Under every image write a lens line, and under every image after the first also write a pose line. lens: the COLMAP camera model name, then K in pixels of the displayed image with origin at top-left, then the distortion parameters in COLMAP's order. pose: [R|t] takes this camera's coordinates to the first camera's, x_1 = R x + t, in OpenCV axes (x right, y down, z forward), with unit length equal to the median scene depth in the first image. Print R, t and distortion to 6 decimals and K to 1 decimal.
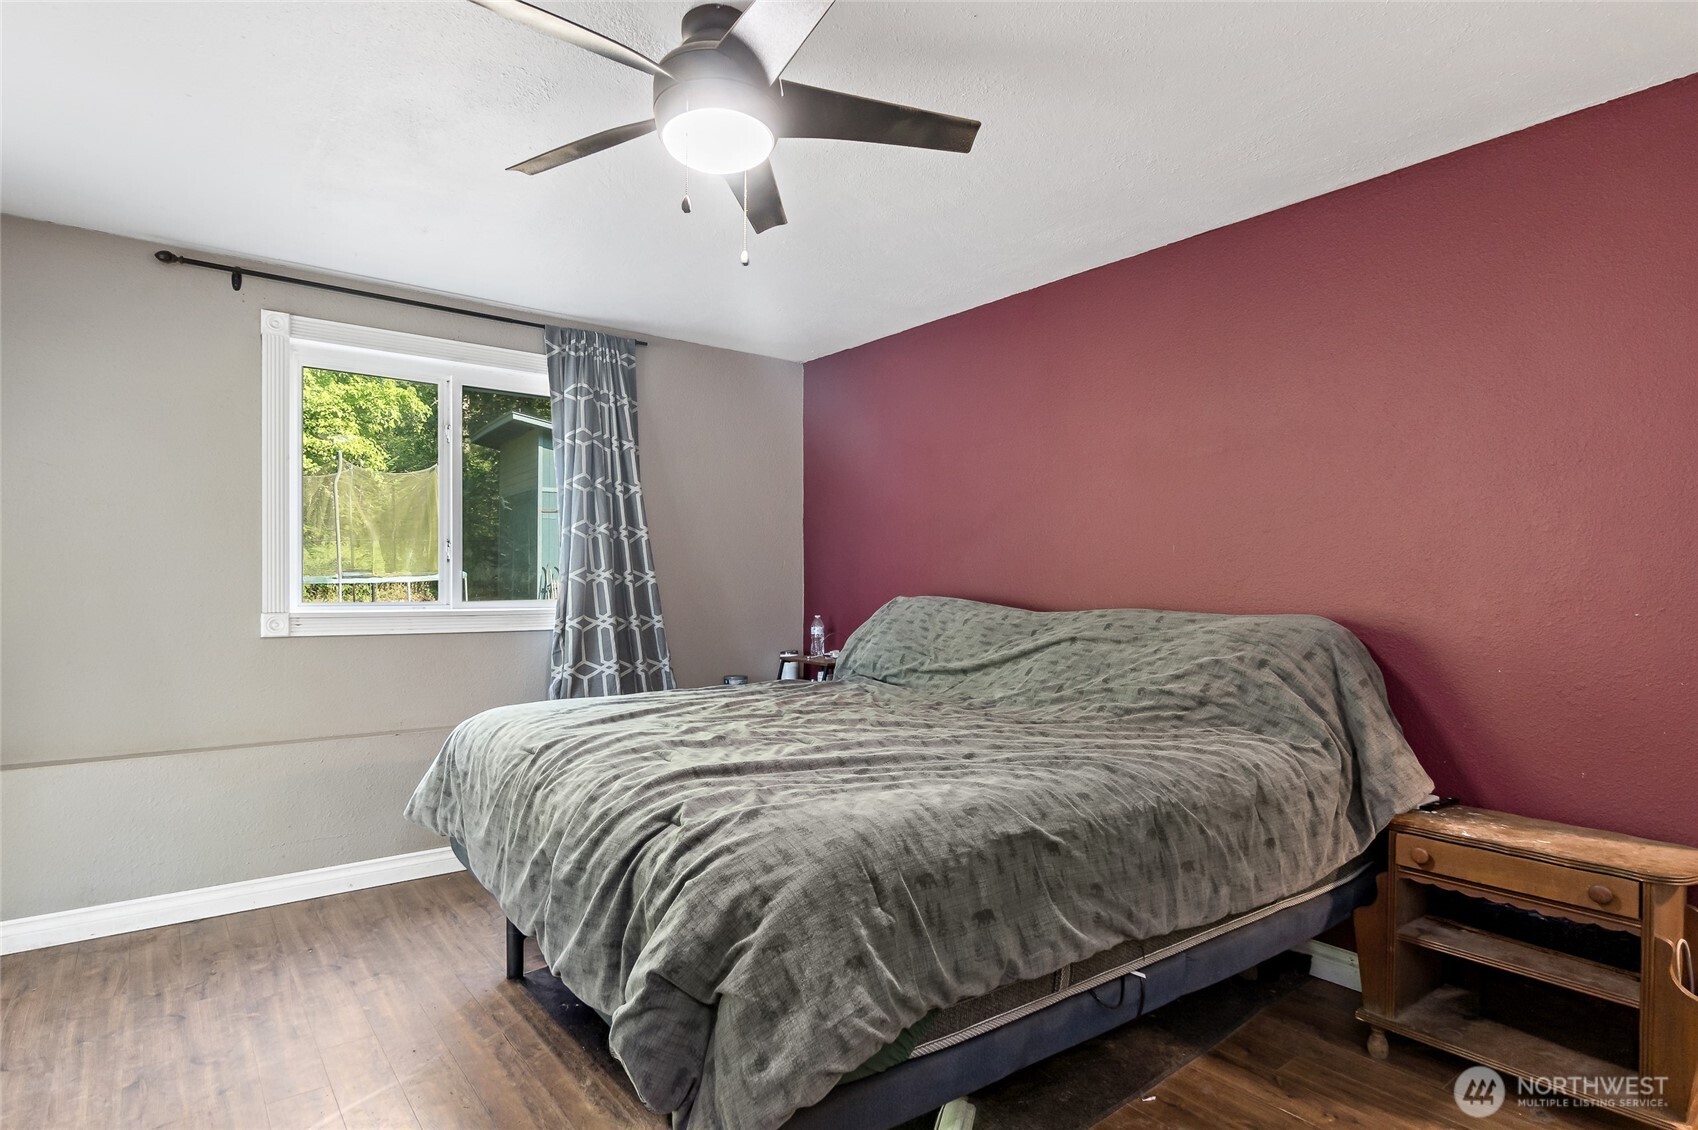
lens RADIAL K [[883.5, 0, 849.1], [0, 883.5, 580.1], [0, 0, 1]] dist [0.005972, 0.000417]
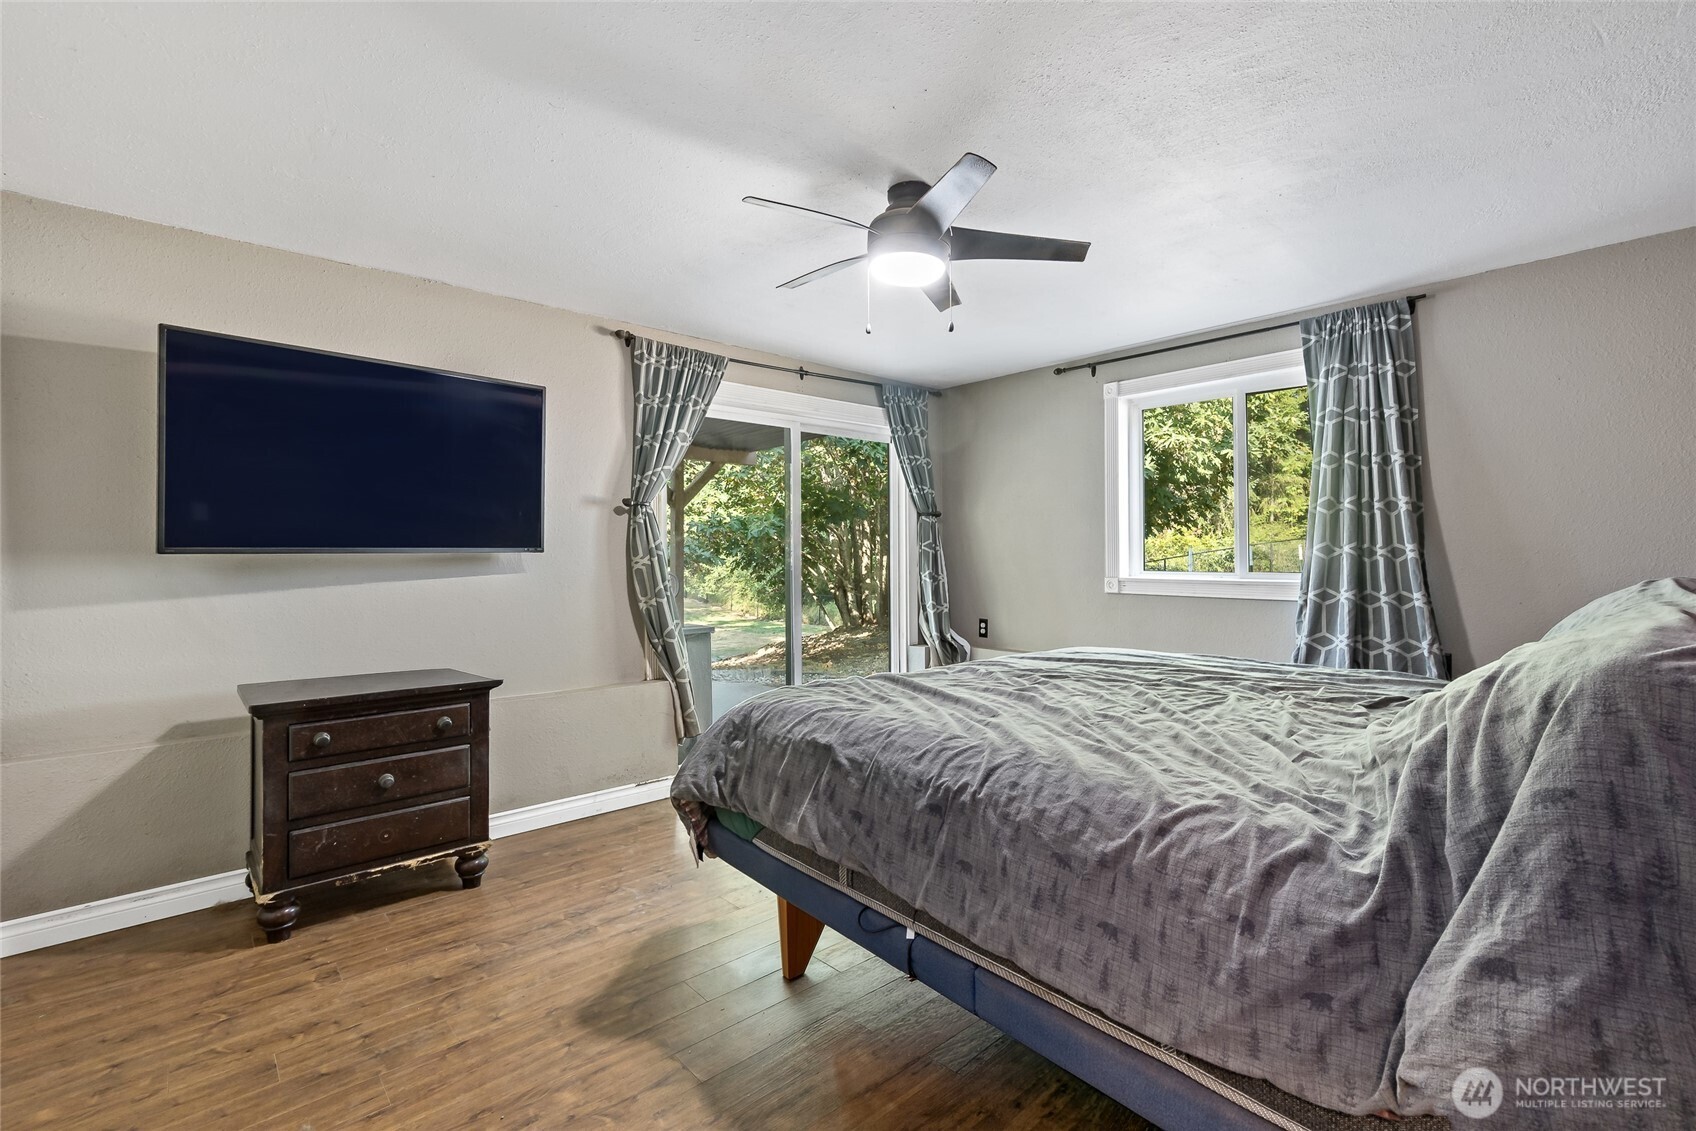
lens RADIAL K [[728.7, 0, 848.0], [0, 728.7, 550.7], [0, 0, 1]] dist [-0.002278, -0.000112]
pose [[0.097408, -0.011332, -0.995180, 0.491159], [0.001849, 0.999936, -0.011205, 0.003977], [0.995243, -0.000749, 0.097423, 0.357164]]
